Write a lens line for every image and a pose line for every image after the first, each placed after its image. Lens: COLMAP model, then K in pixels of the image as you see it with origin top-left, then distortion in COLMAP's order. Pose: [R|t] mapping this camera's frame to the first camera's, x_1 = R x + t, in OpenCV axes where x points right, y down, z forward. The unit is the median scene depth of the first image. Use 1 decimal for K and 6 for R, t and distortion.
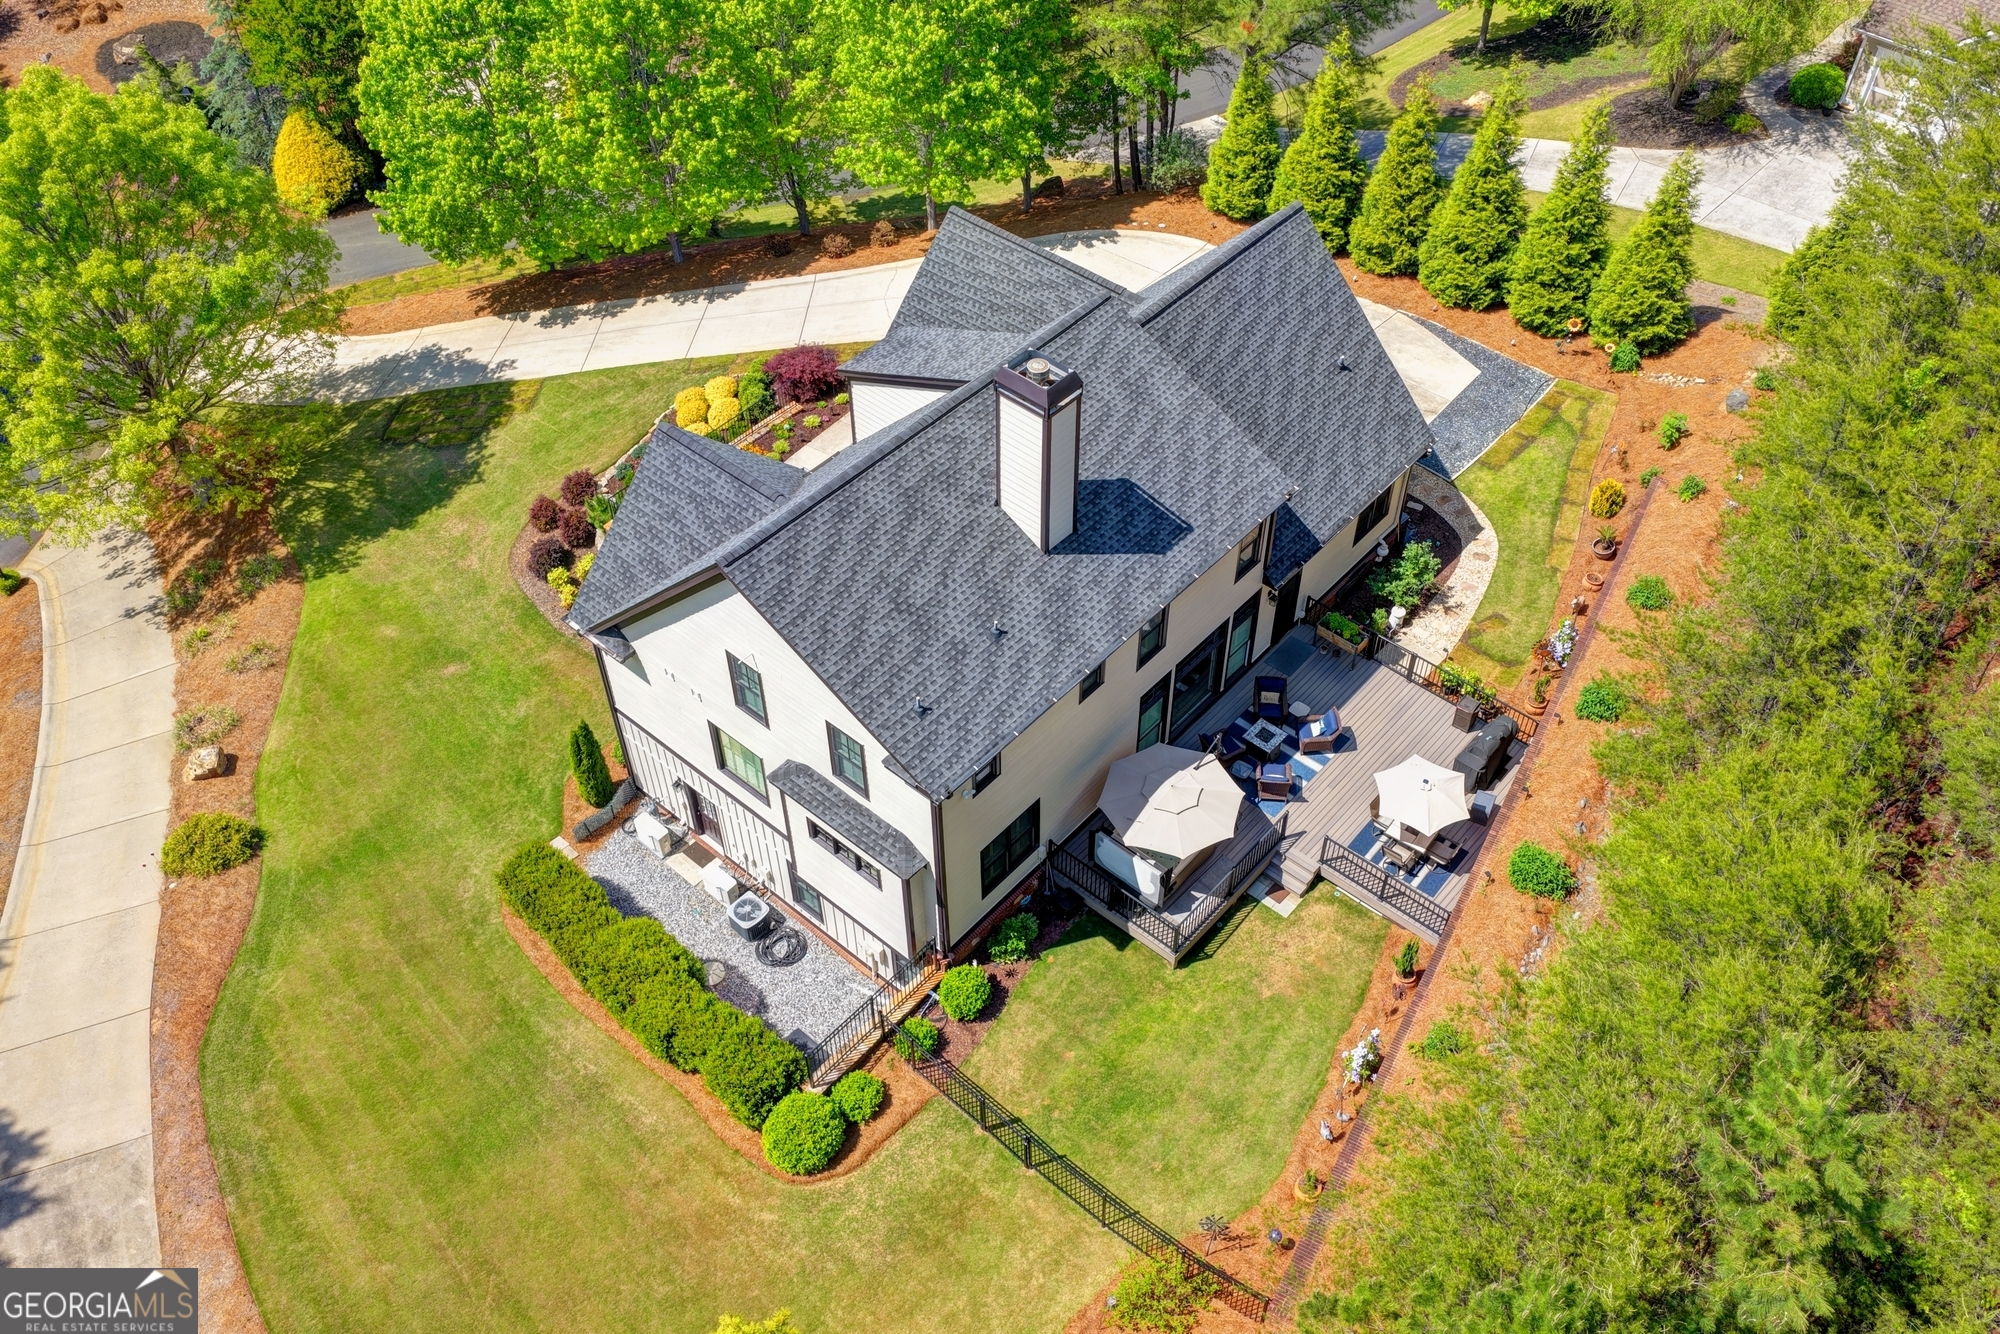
lens RADIAL K [[1663.1, 0, 1005.8], [0, 1663.1, 679.4], [0, 0, 1]] dist [-0.016581, 0.044293]
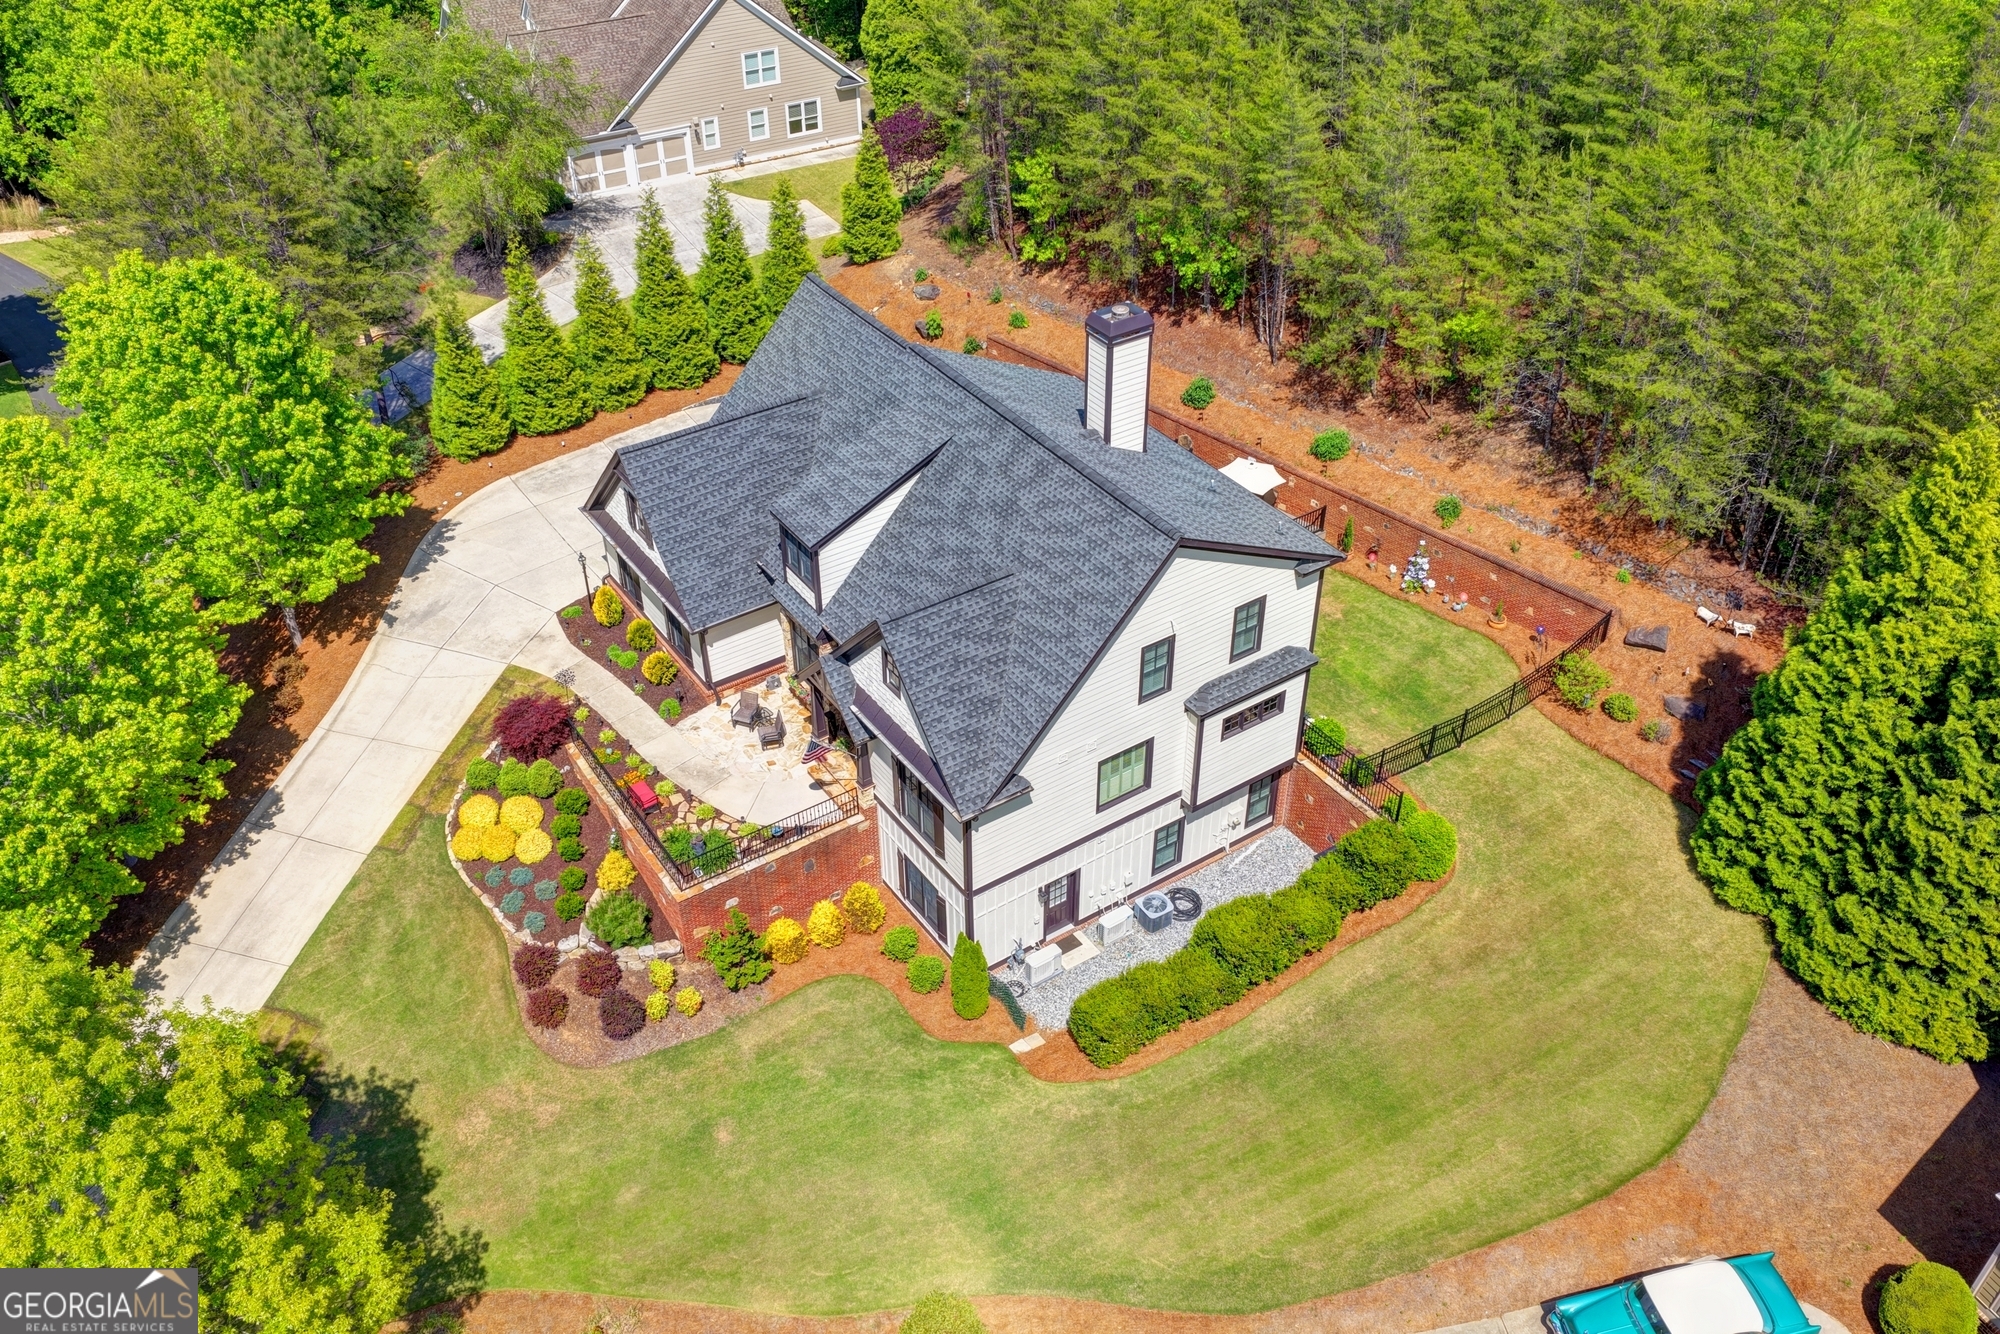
lens RADIAL K [[1663.1, 0, 1005.8], [0, 1663.1, 679.4], [0, 0, 1]] dist [-0.016581, 0.044293]
pose [[0.251786, -0.593152, 0.764706, -0.877037], [0.711593, 0.649010, 0.269113, -0.308020], [-0.655926, 0.476400, 0.585494, 0.310989]]
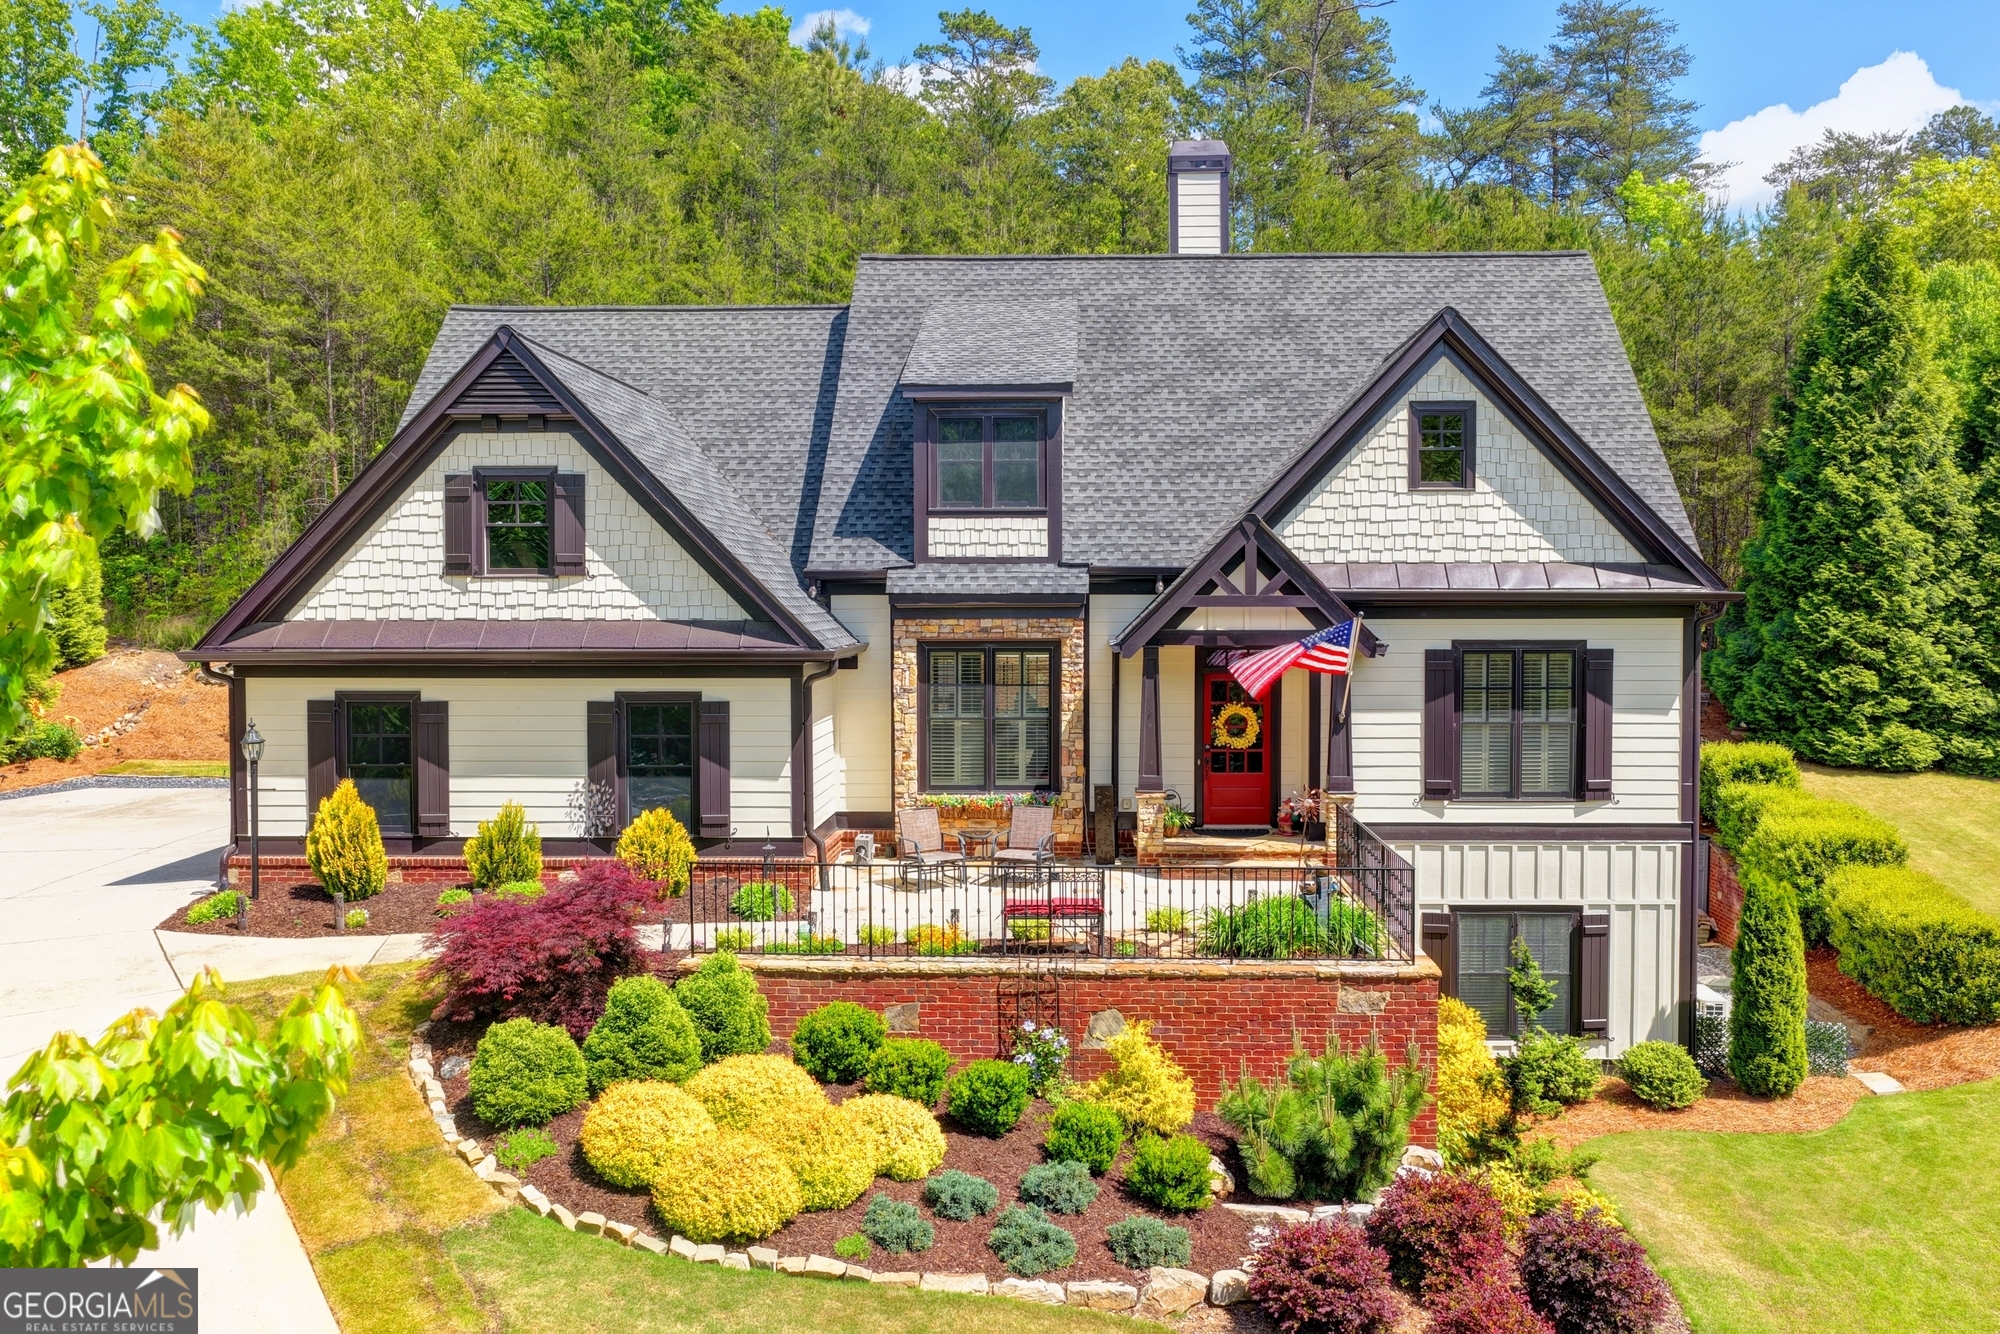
lens RADIAL K [[1677.7, 0, 1046.3], [0, 1677.7, 655.5], [0, 0, 1]] dist [-0.009074, 0.028886]
pose [[-0.637253, -0.018718, 0.770428, -0.485773], [0.569425, 0.662198, 0.487083, -0.373351], [-0.519293, 0.749095, -0.411329, 1.212555]]
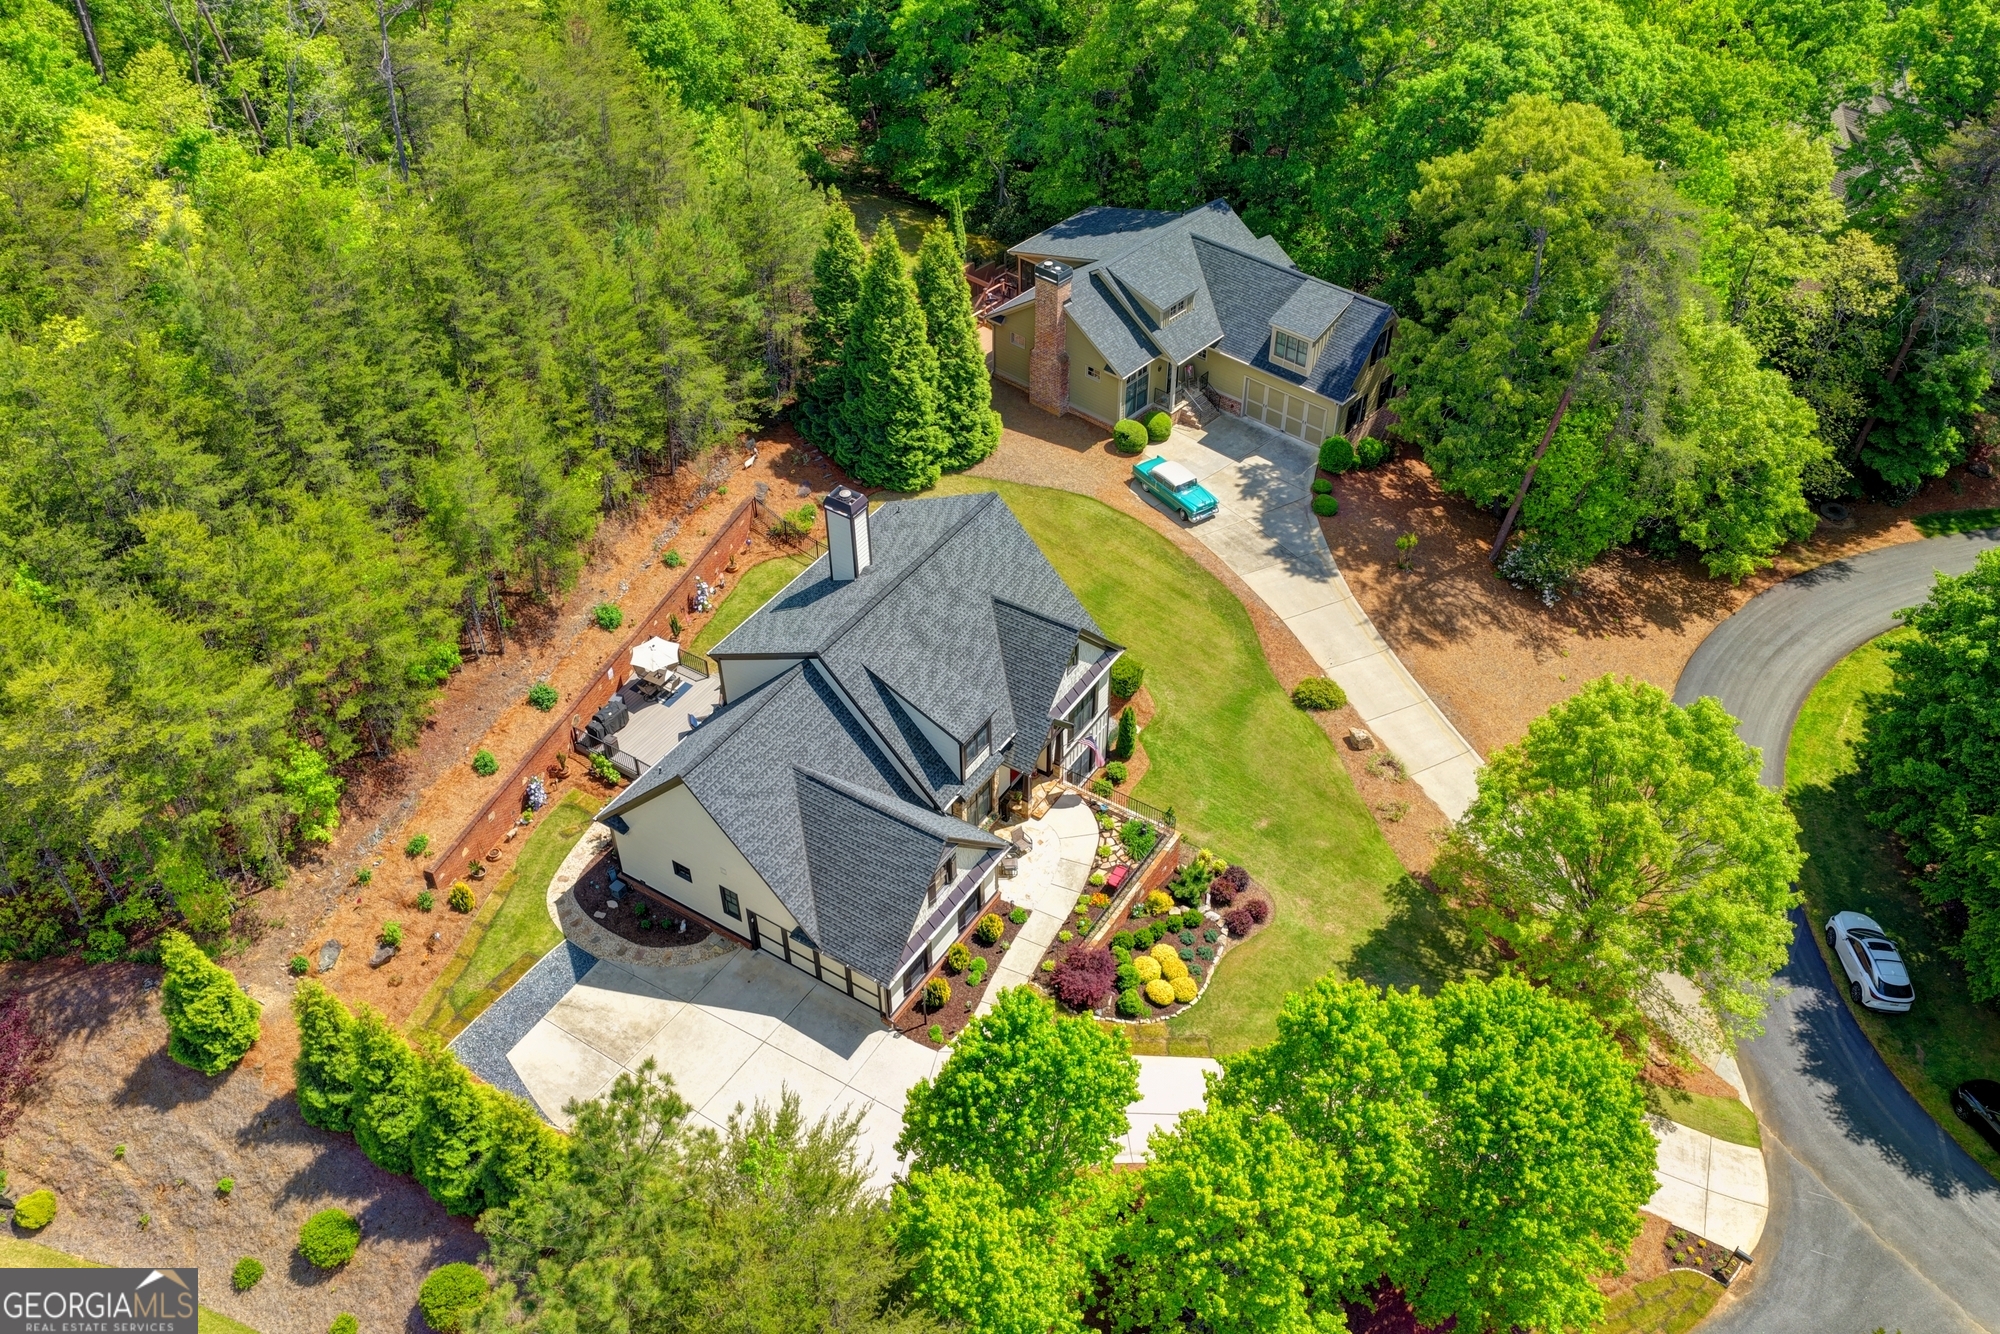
lens RADIAL K [[1663.1, 0, 1005.8], [0, 1663.1, 679.4], [0, 0, 1]] dist [-0.016581, 0.044293]
pose [[-0.988980, 0.105720, -0.103642, 0.043416], [-0.101363, 0.026730, 0.994490, -1.598217], [0.107908, 0.994037, -0.015720, 0.935031]]
